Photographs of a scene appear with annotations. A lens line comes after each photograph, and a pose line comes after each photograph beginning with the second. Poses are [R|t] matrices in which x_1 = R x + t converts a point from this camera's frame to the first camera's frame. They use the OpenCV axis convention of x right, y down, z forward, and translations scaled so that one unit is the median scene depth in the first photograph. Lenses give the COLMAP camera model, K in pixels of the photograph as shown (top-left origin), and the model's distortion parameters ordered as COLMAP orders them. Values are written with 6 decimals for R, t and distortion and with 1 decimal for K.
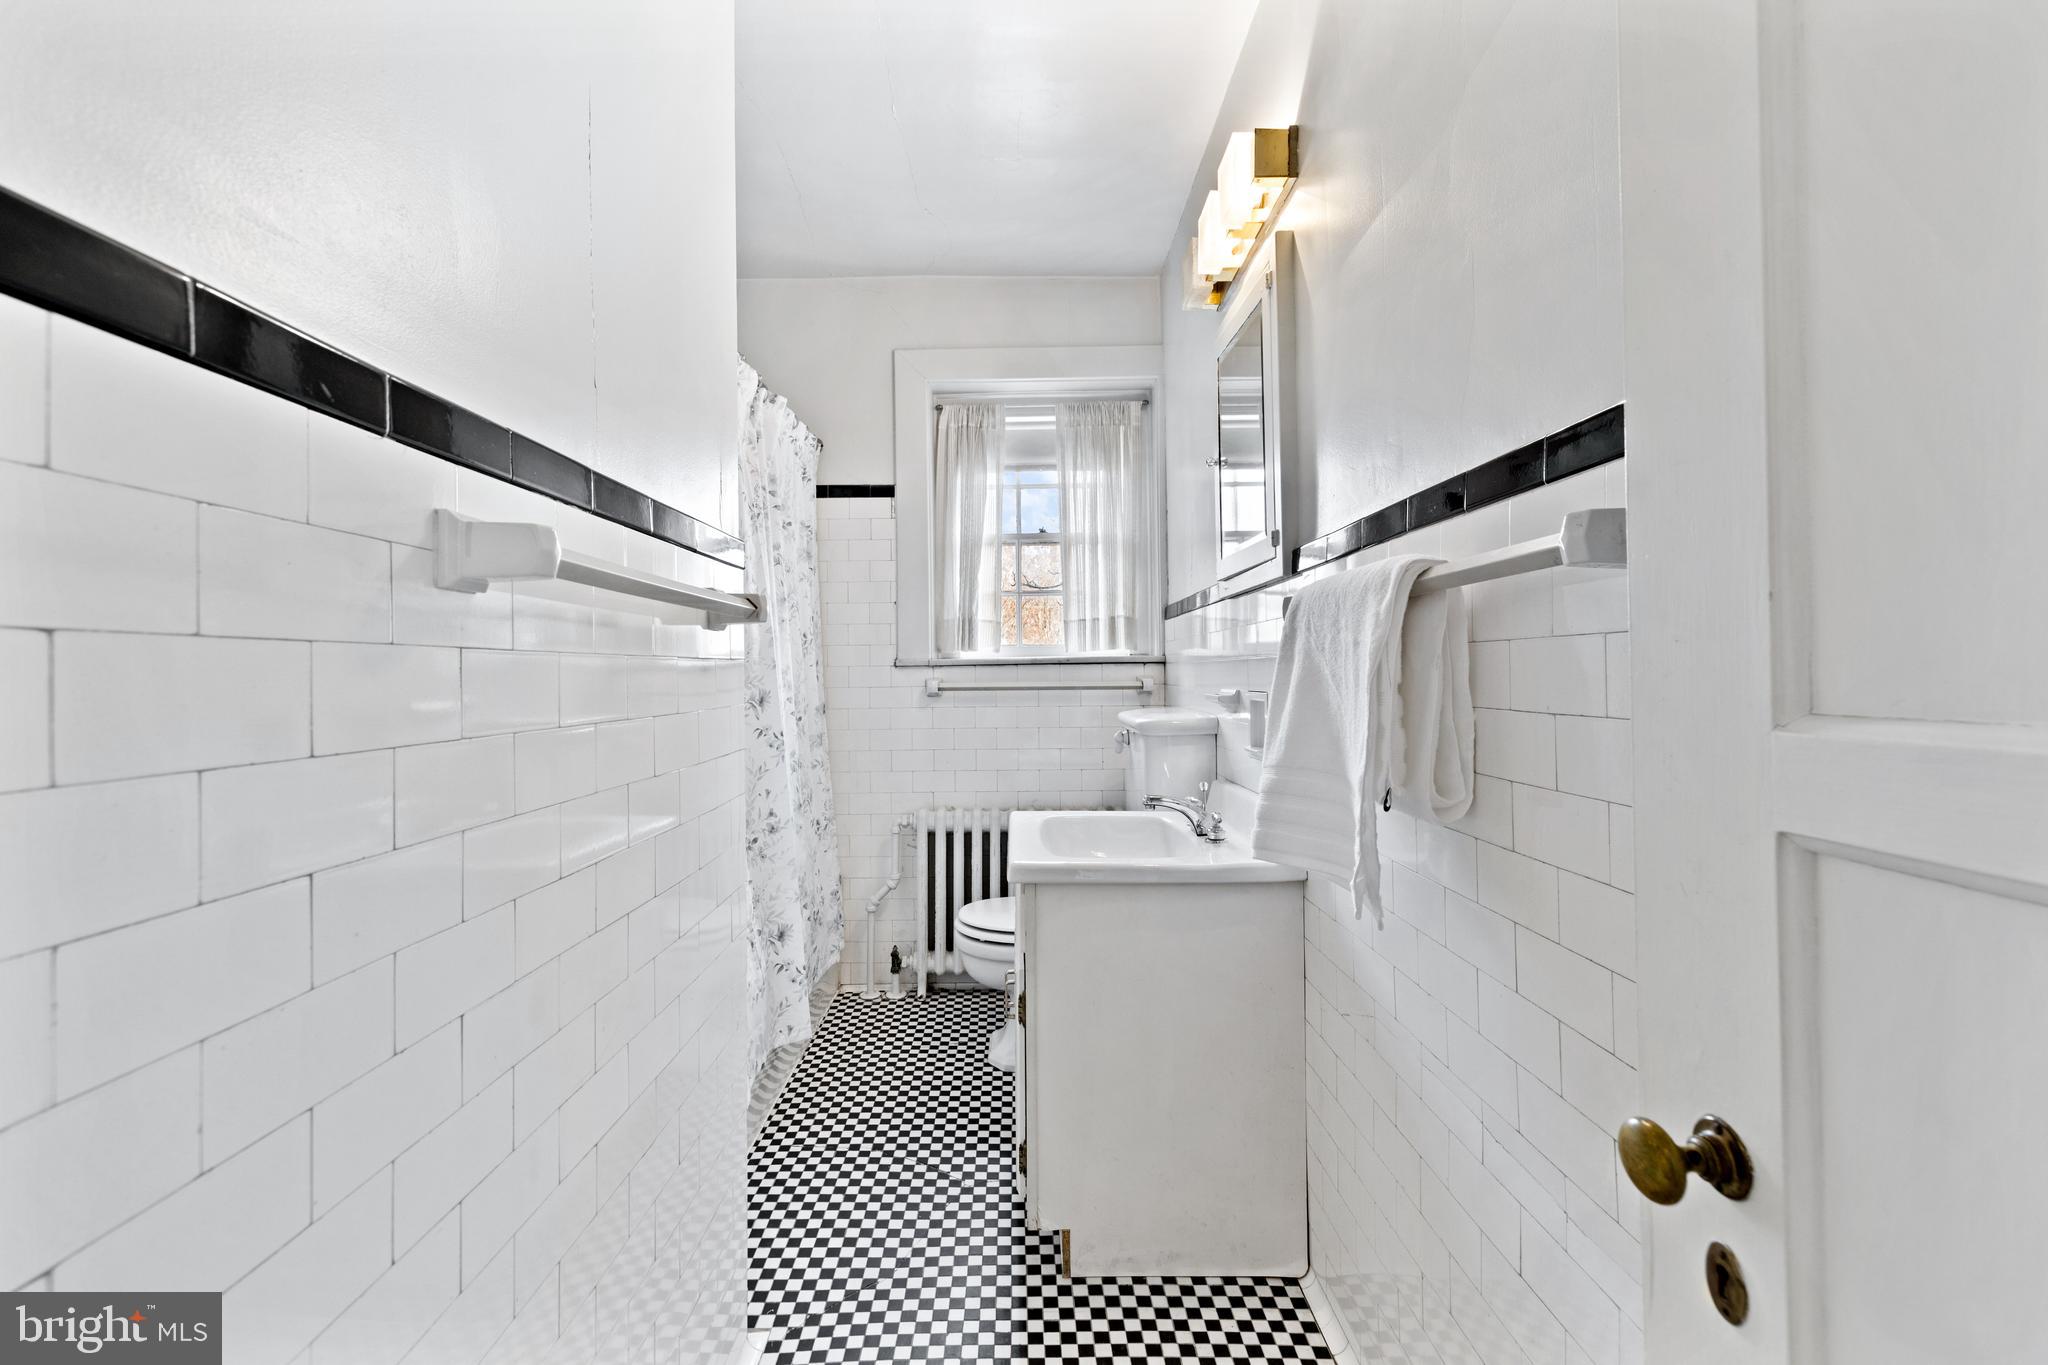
lens RADIAL K [[860.1, 0, 1027.7], [0, 860.1, 674.9], [0, 0, 1]] dist [0.001676, 0.000118]
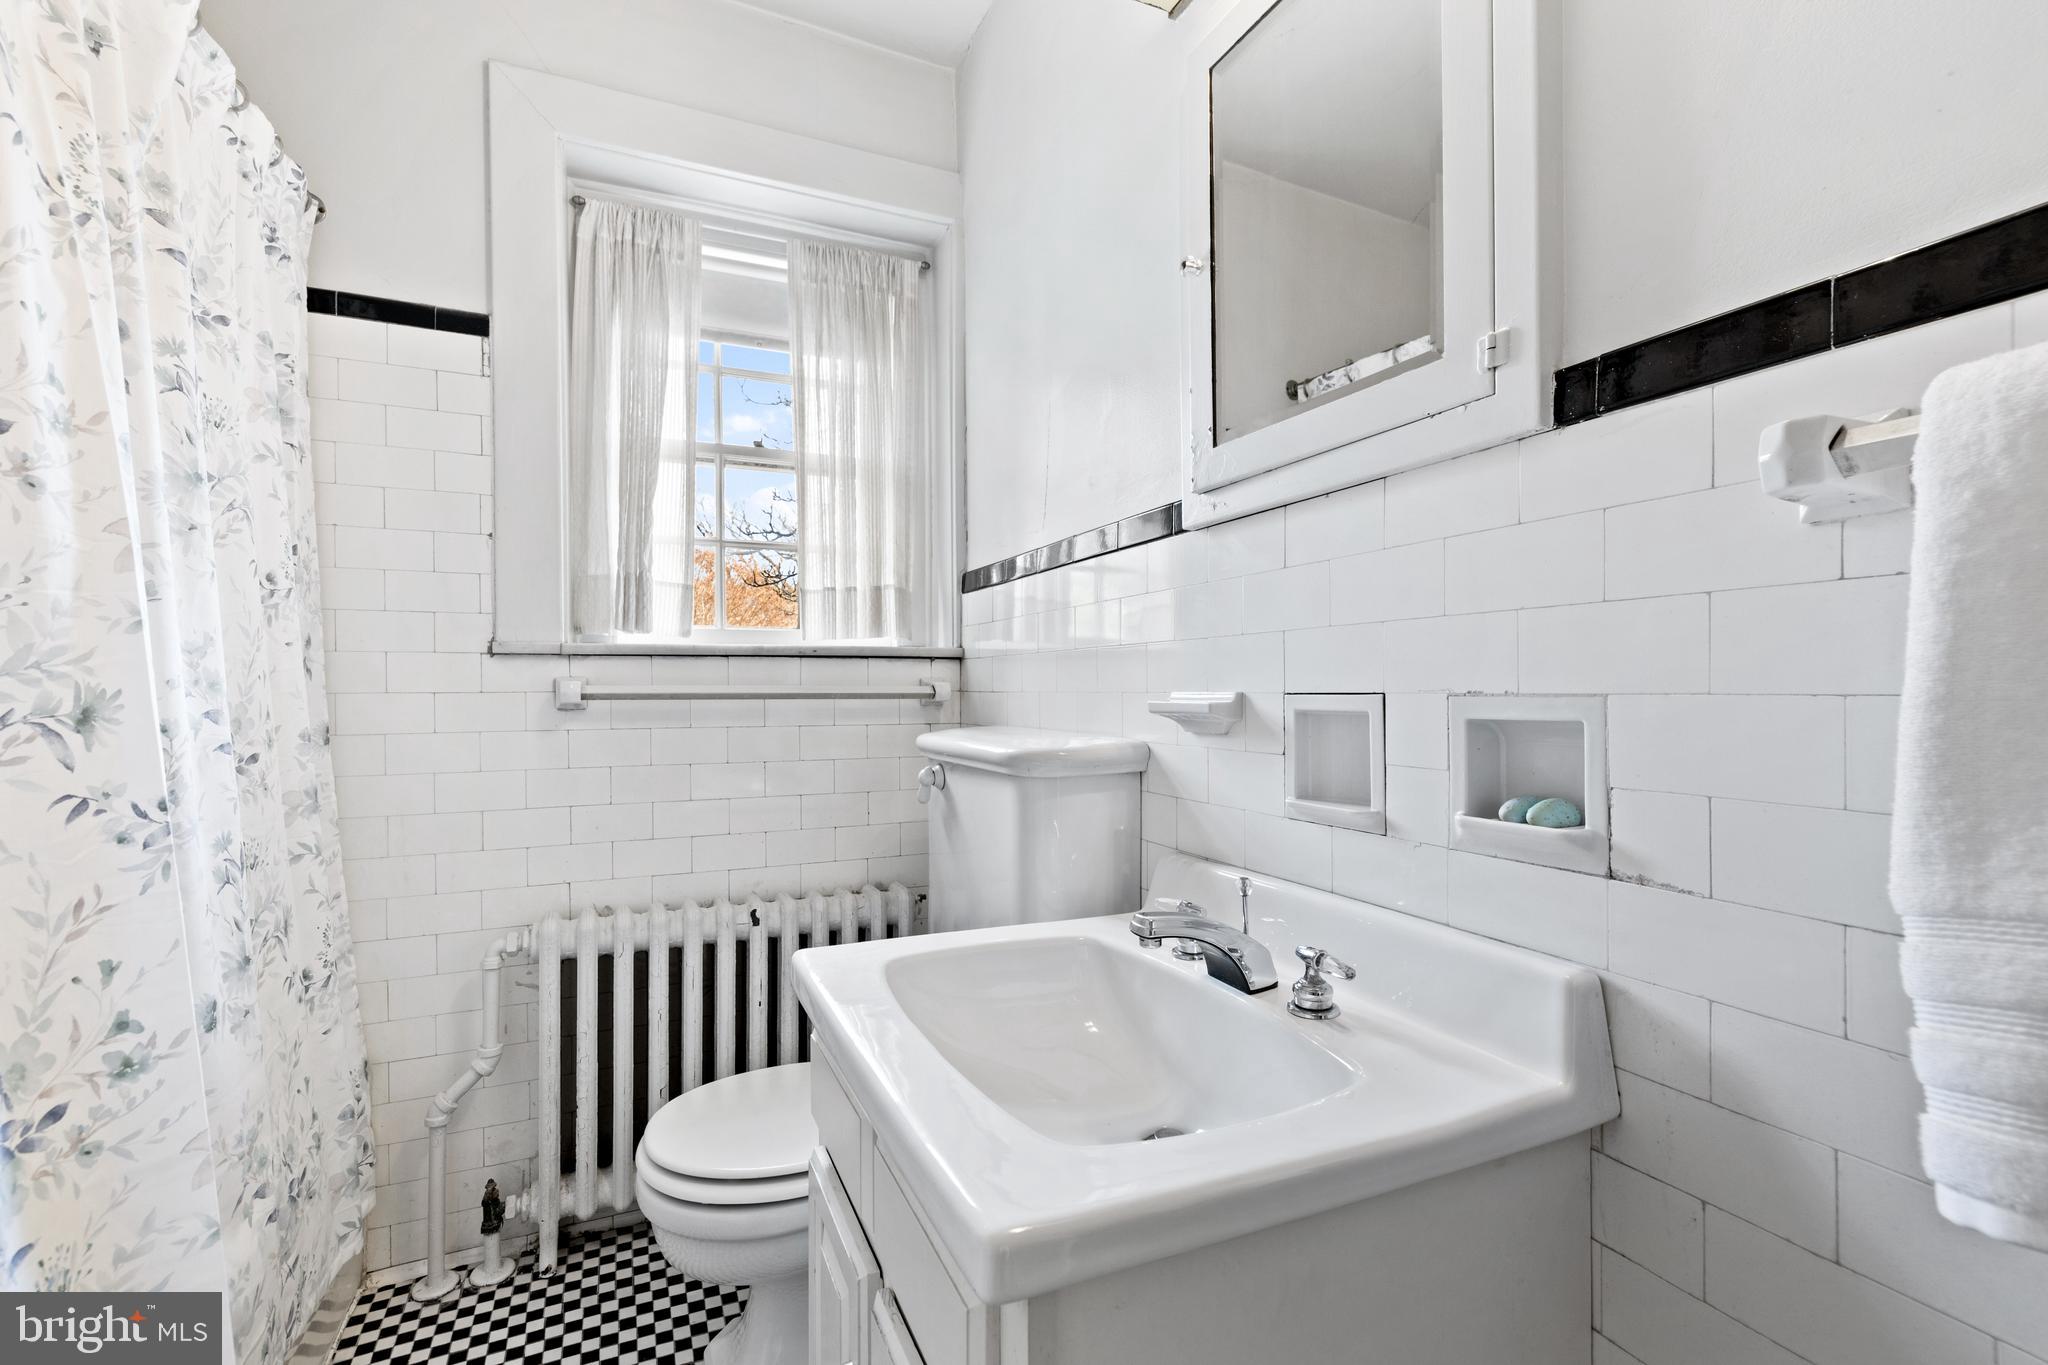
lens RADIAL K [[860.1, 0, 1004.8], [0, 860.1, 701.9], [0, 0, 1]] dist [0.001676, 0.000118]
pose [[0.917578, 0.002056, 0.397550, -0.073161], [-0.005855, 0.999948, 0.008343, 0.013461], [-0.397512, -0.009983, 0.917542, 0.380656]]
